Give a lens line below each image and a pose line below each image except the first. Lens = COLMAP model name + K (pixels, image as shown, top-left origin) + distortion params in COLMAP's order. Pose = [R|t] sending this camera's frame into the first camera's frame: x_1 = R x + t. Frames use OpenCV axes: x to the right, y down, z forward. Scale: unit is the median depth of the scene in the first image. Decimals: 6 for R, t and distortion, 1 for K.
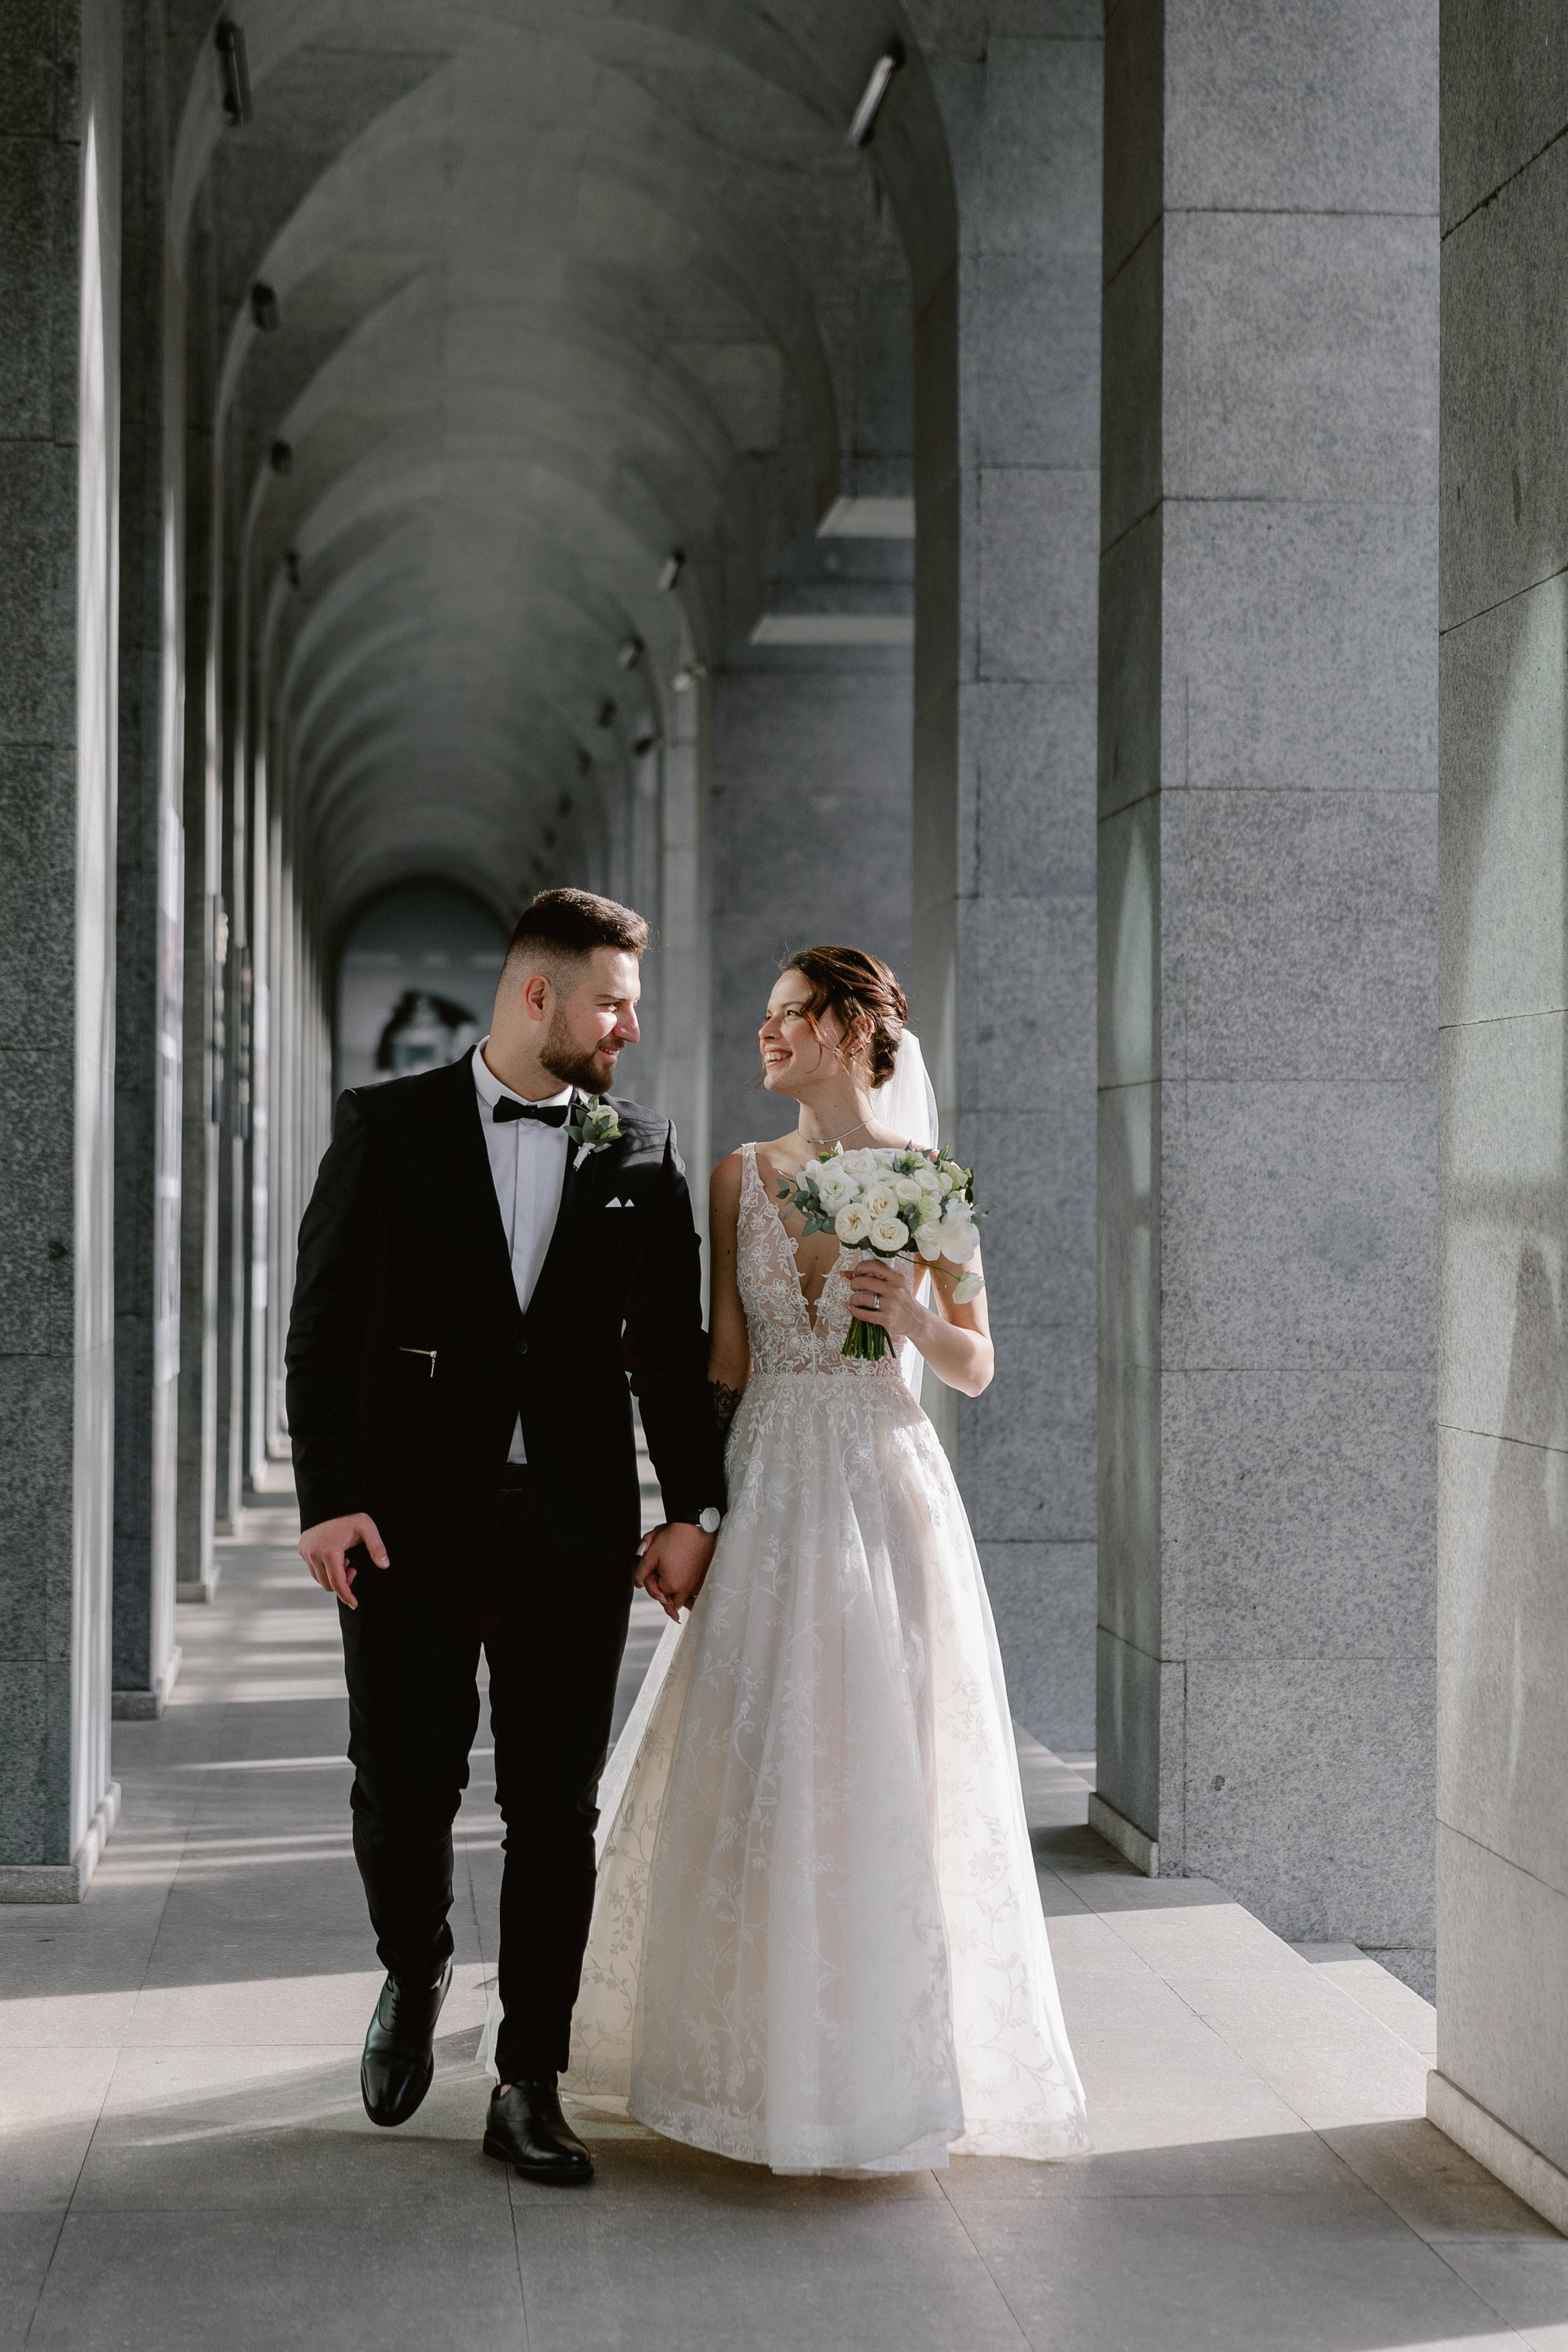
lens RADIAL K [[4525.4, 0, 784.6], [0, 4525.4, 1172.7], [0, 0, 1]] dist [0.010652, -0.150642]
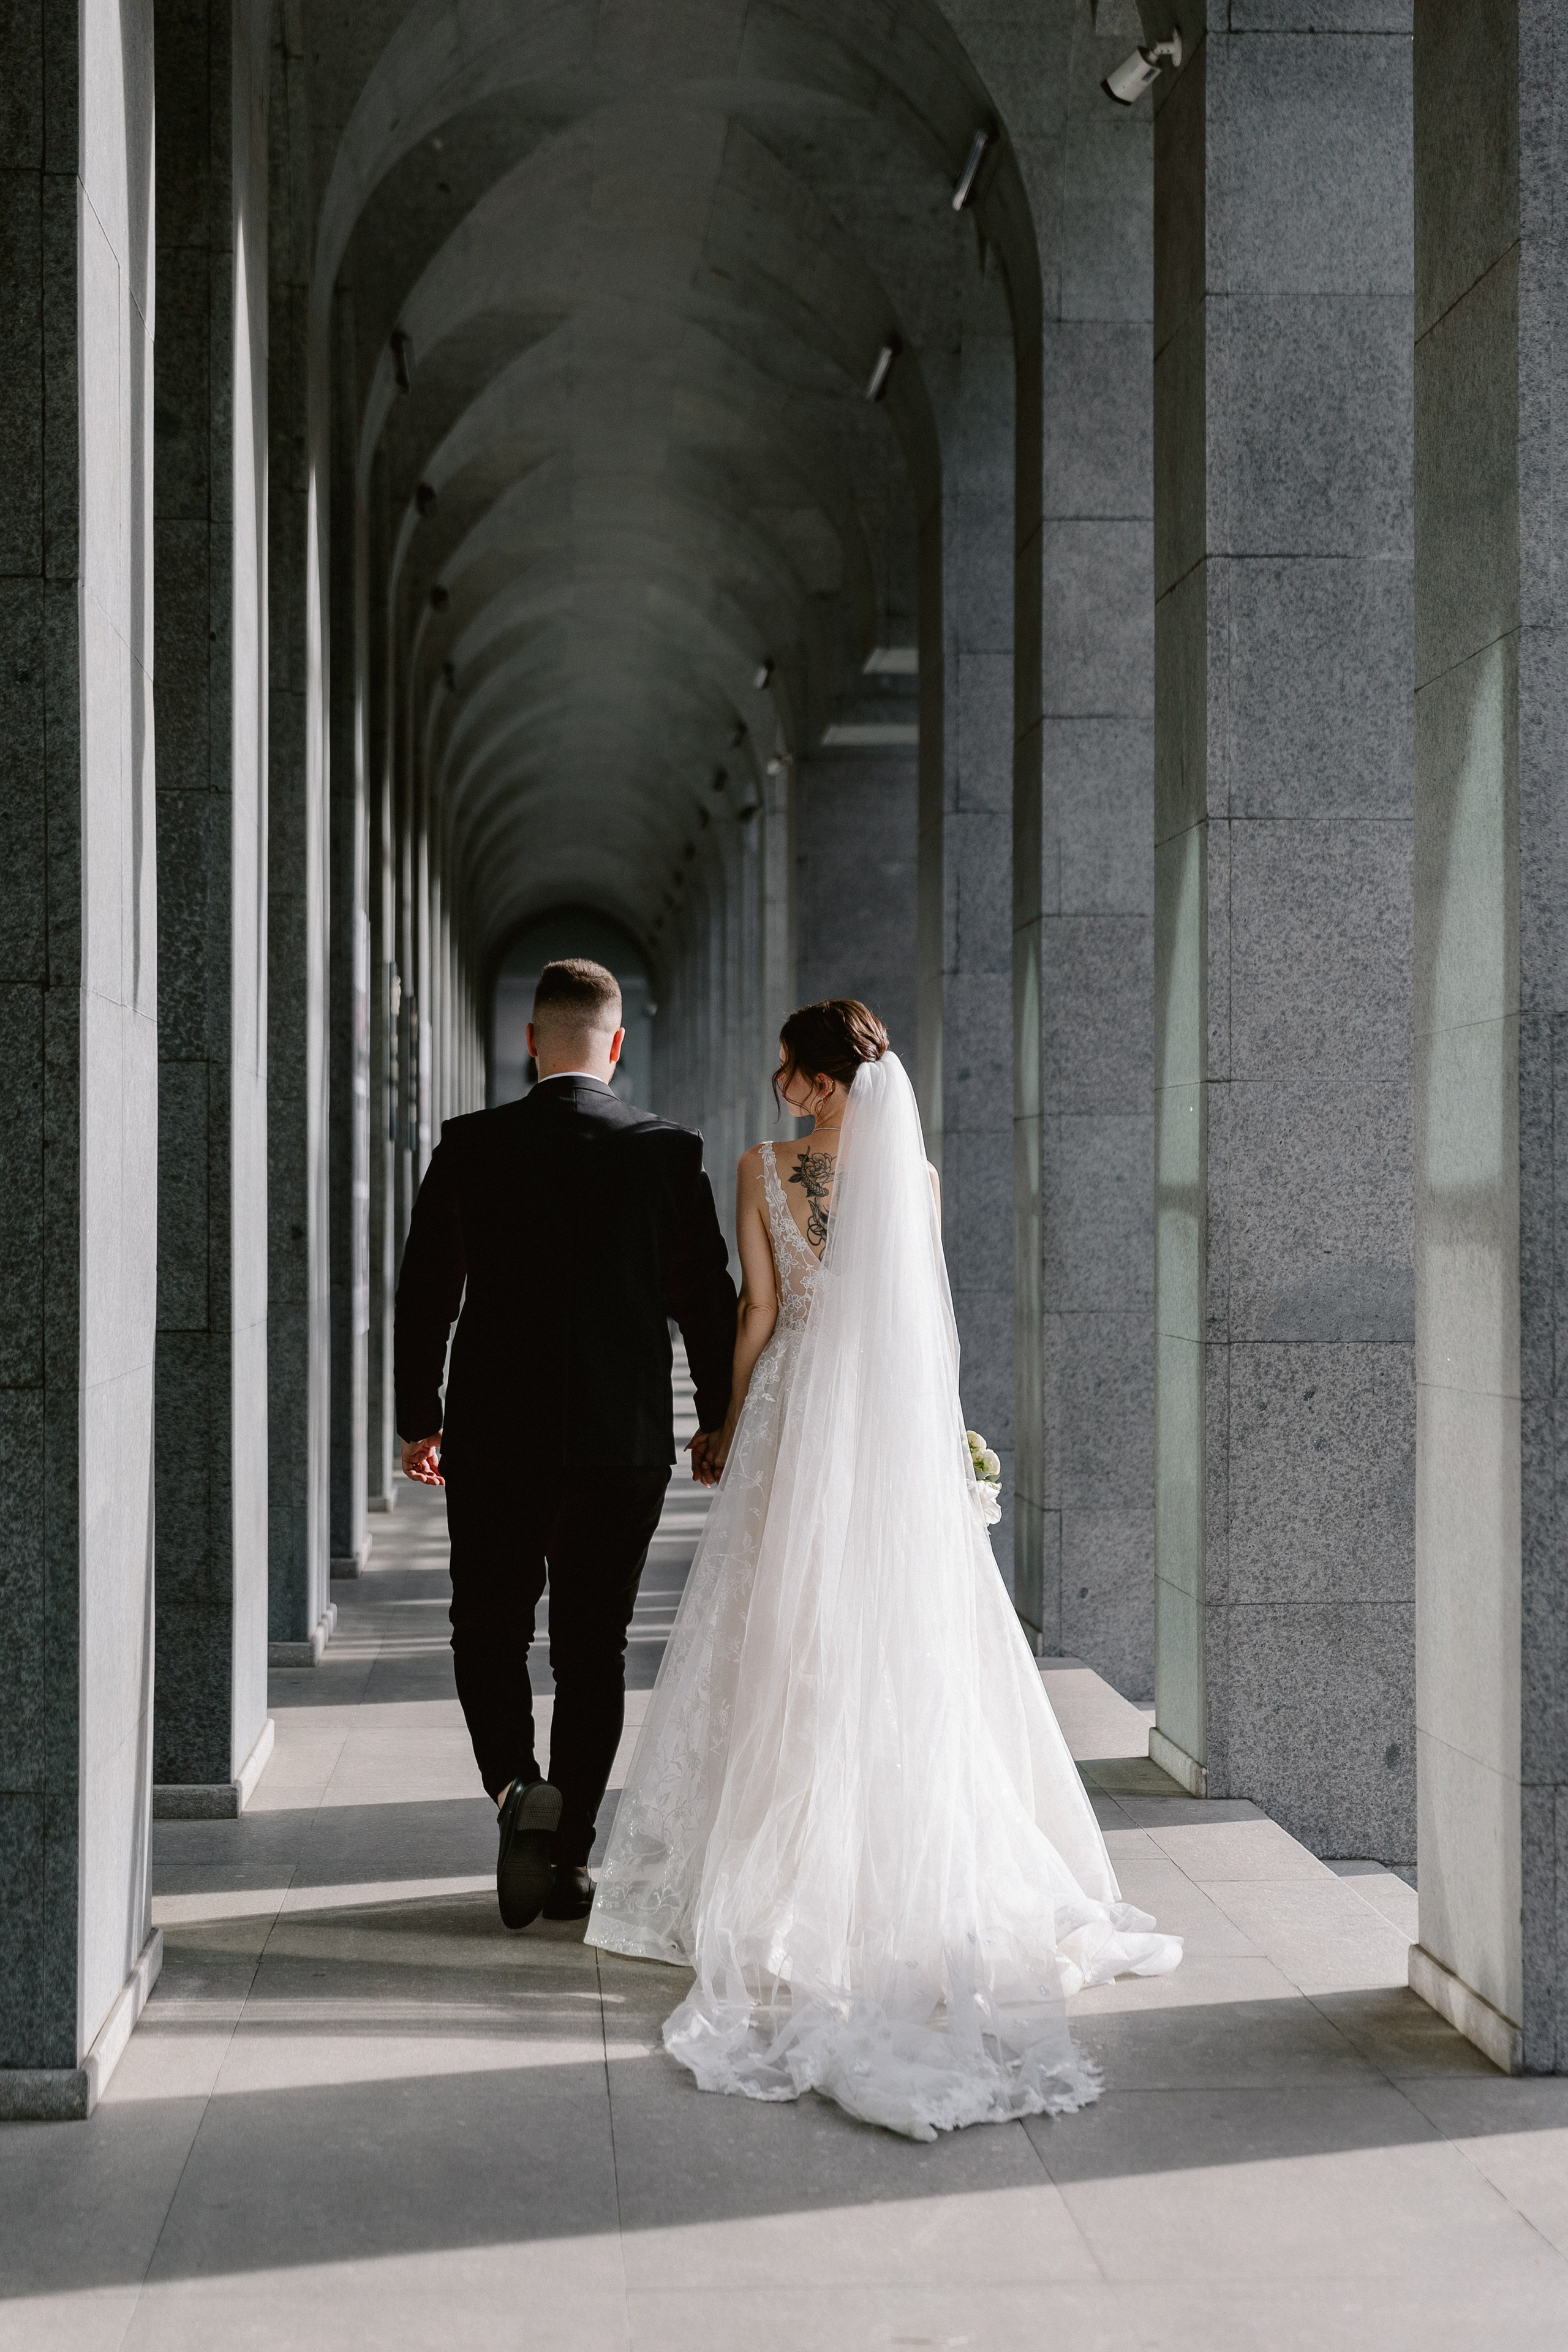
lens RADIAL K [[4463.9, 0, 782.9], [0, 4463.9, 1280.8], [0, 0, 1]] dist [0.007931, -0.283063]
pose [[0.999409, -0.003567, -0.034201, 0.035762], [0.004387, 0.999705, 0.023905, -0.001114], [0.034105, -0.024041, 0.999129, -0.332956]]
